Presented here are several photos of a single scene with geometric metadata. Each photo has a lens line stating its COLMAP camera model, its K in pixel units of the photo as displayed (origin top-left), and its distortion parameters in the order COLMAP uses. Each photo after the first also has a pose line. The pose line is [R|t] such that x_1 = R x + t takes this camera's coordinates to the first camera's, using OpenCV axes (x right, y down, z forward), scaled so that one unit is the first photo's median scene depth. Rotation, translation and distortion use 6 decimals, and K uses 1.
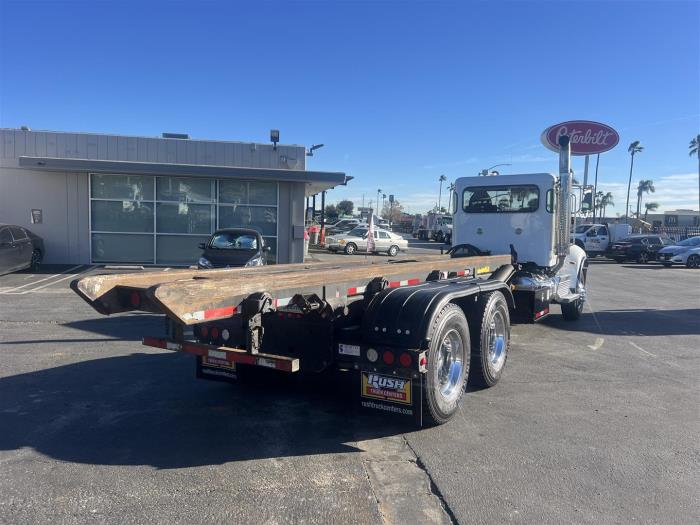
lens RADIAL K [[533.0, 0, 354.4], [0, 533.0, 261.9], [0, 0, 1]] dist [0.032391, -0.012462]
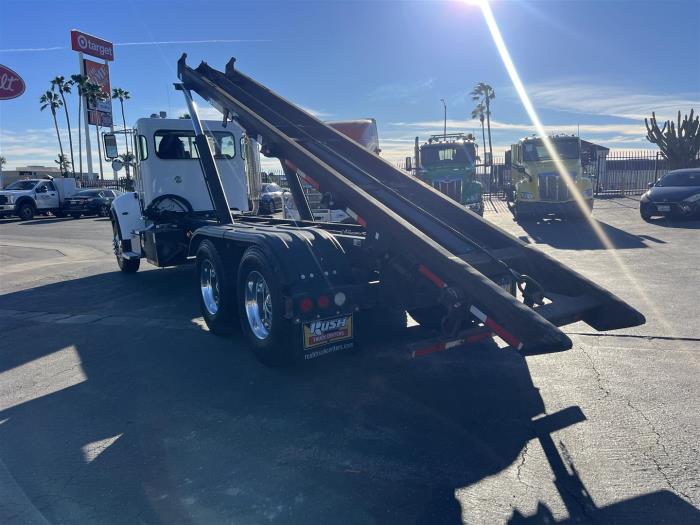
lens RADIAL K [[533.0, 0, 354.4], [0, 533.0, 261.9], [0, 0, 1]] dist [0.032391, -0.012462]
pose [[0.408489, -0.168871, 0.897006, -0.204922], [0.099555, 0.985117, 0.140122, -0.006665], [-0.907318, 0.032063, 0.419221, 0.137807]]
